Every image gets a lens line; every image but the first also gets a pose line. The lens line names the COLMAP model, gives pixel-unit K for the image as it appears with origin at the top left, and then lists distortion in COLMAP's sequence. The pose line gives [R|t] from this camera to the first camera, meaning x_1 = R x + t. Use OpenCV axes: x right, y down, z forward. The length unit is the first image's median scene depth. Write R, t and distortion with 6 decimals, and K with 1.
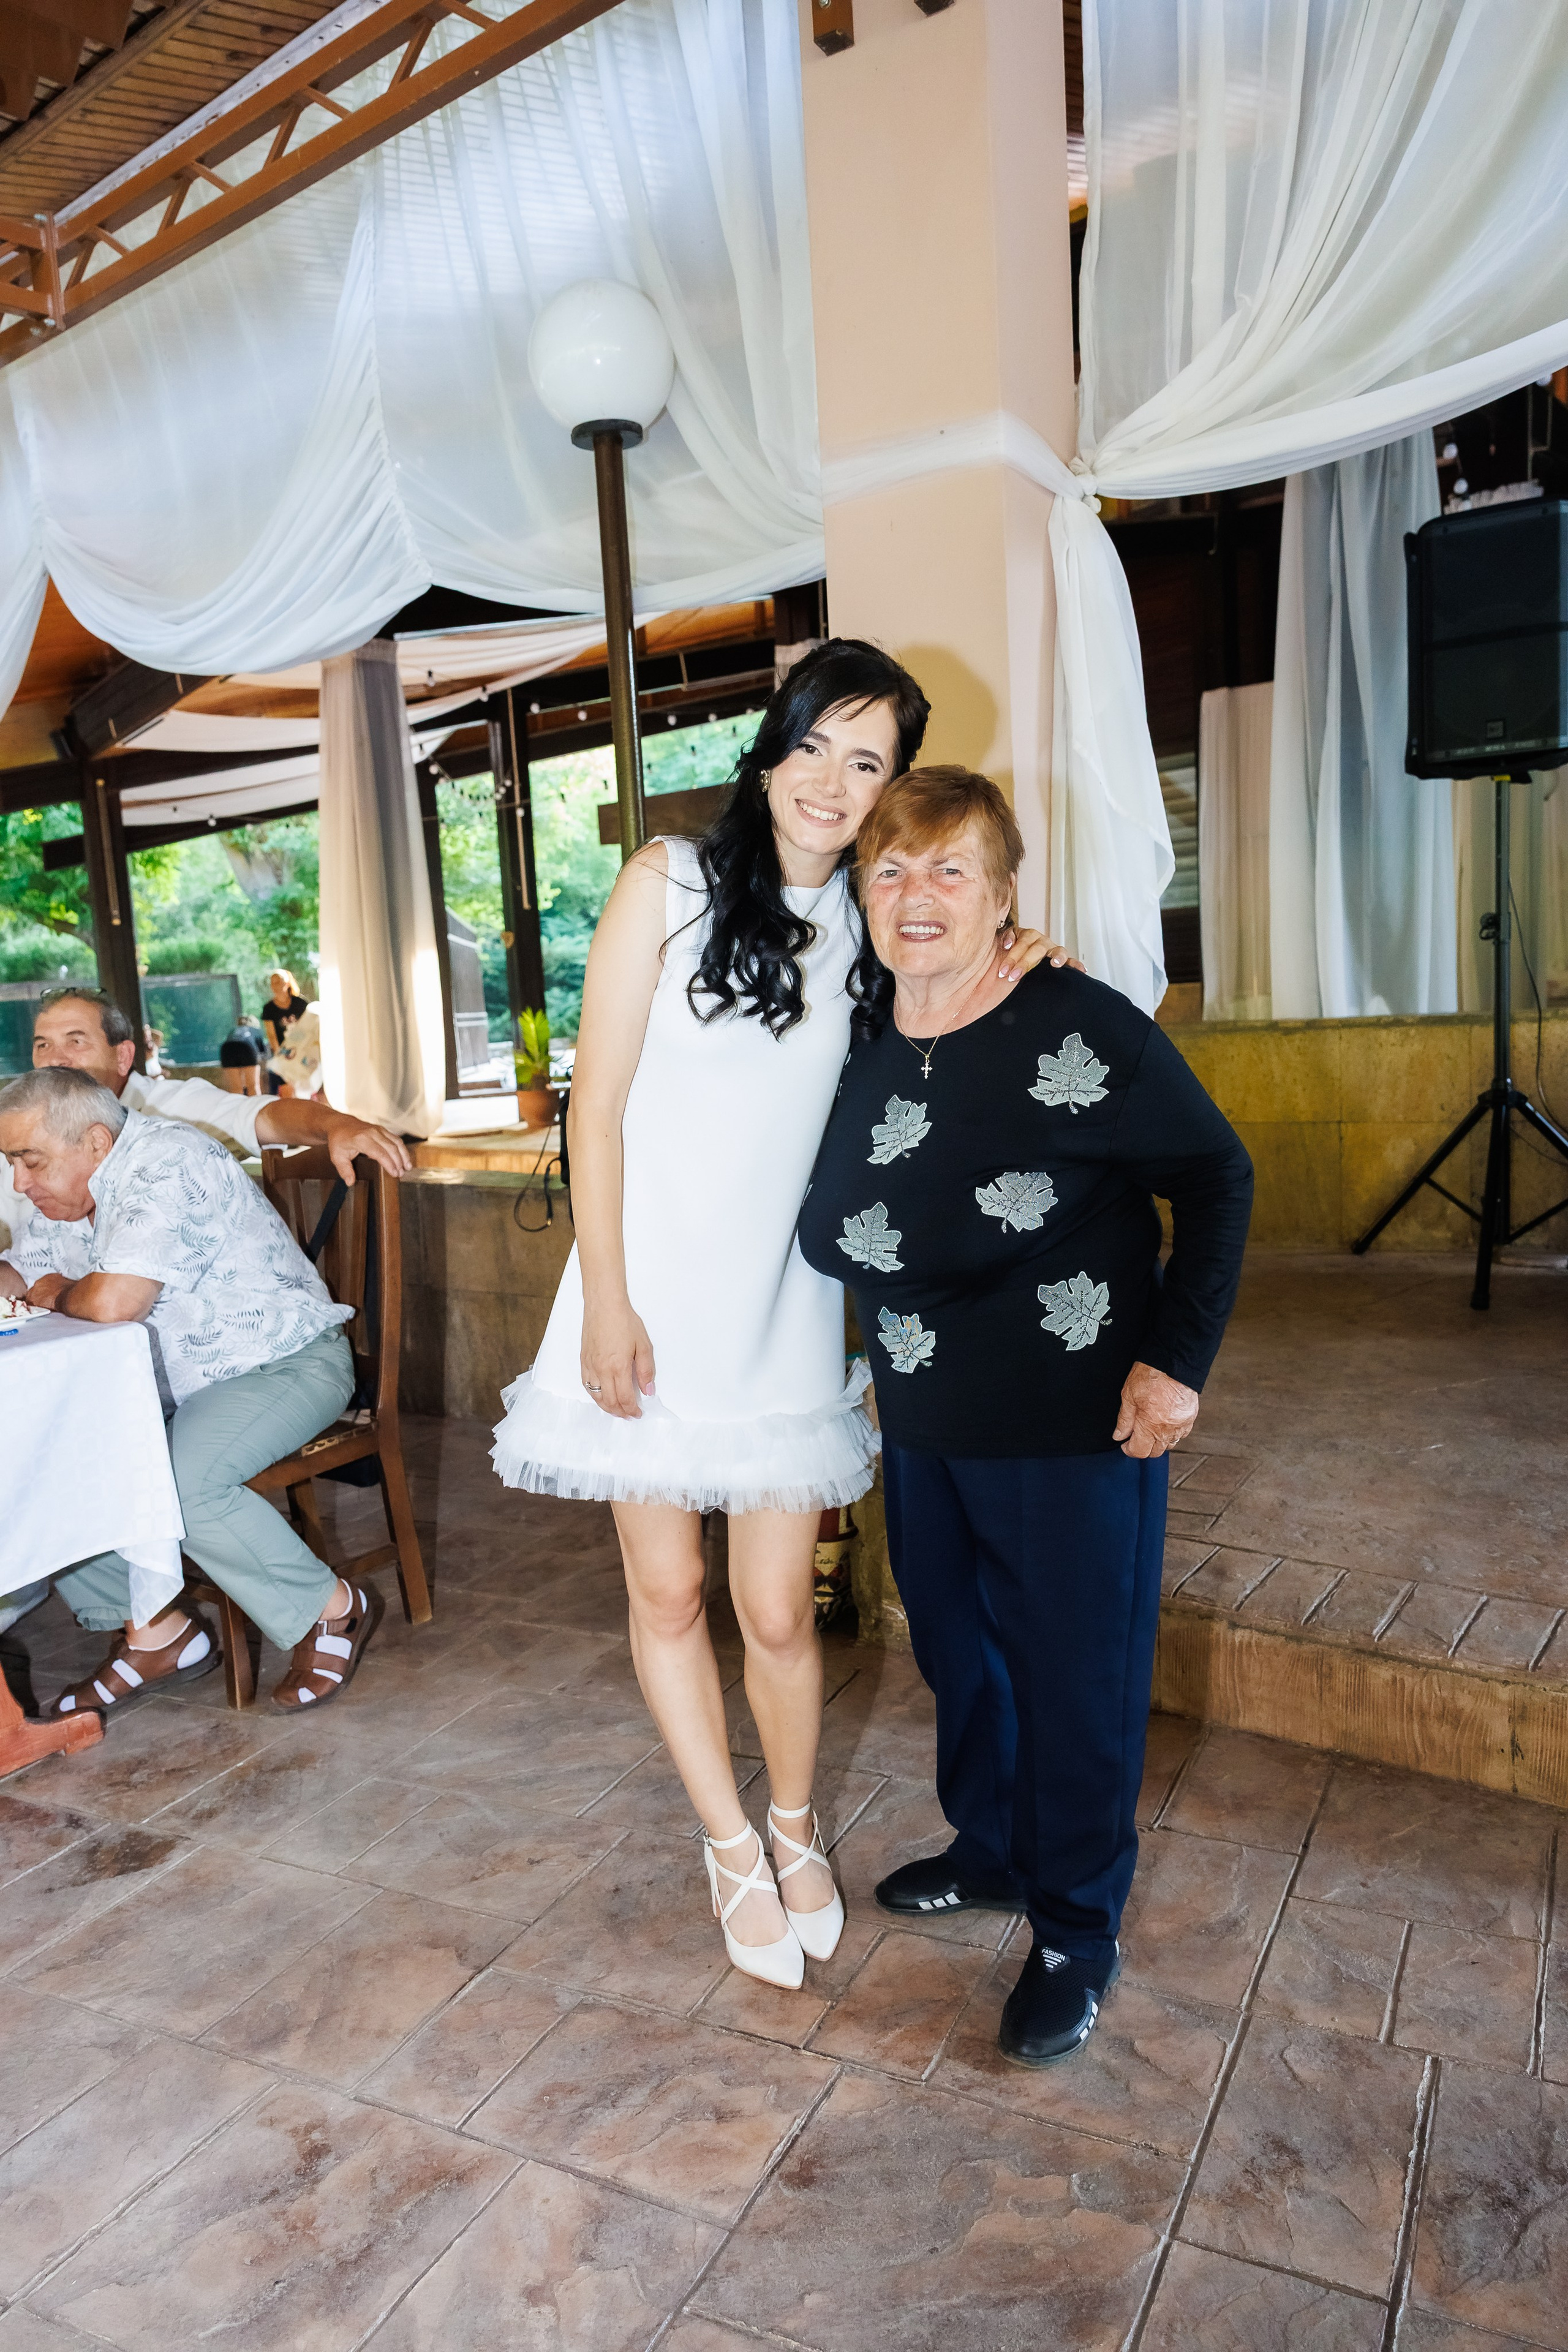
lens RADIAL K [[1570.2, 0, 789.9], [0, 1570.2, 1187.0], [0, 0, 1]] dist [0.005772, -0.001144]
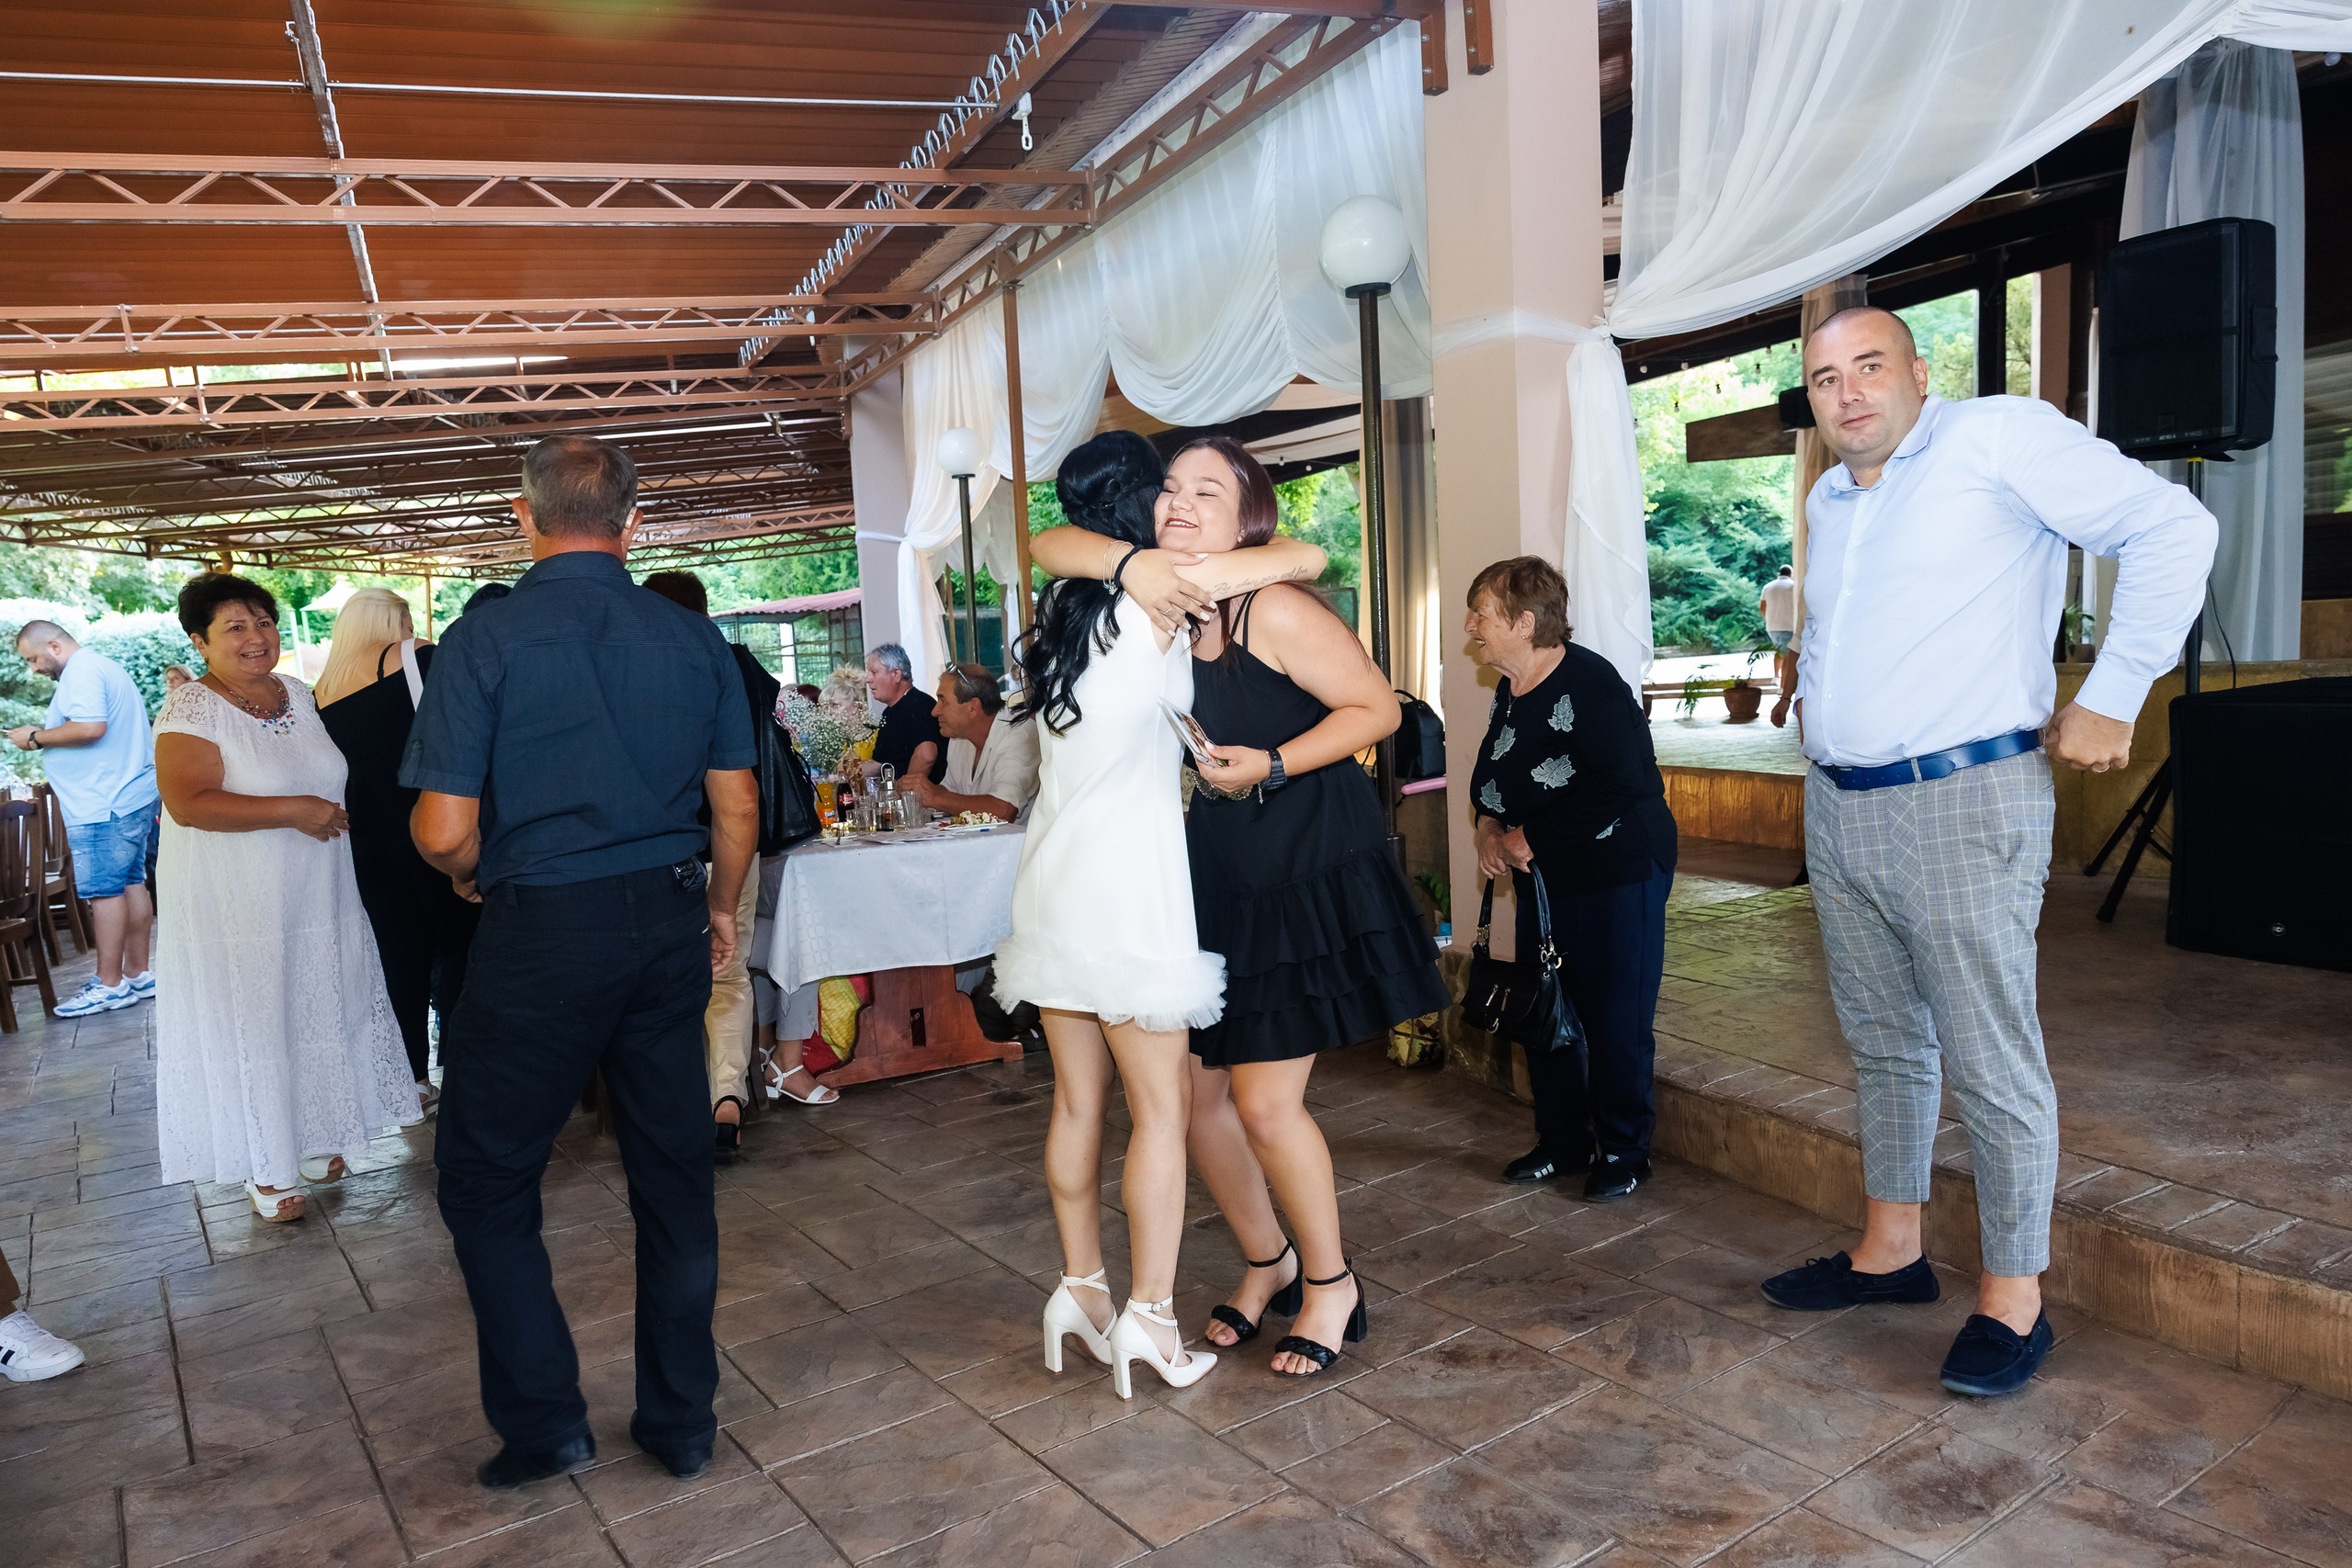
lens RADIAL K [[1570.1, 0, 1176.7], [0, 1570.1, 787.1], [0, 0, 1]] dist [0.005772, -0.001144]
pose [[0.886035, 0.055708, -0.460260, 0.387028], [-0.055674, 0.998356, 0.013659, 0.000698], [0.460264, 0.013523, 0.887679, -0.387144]]
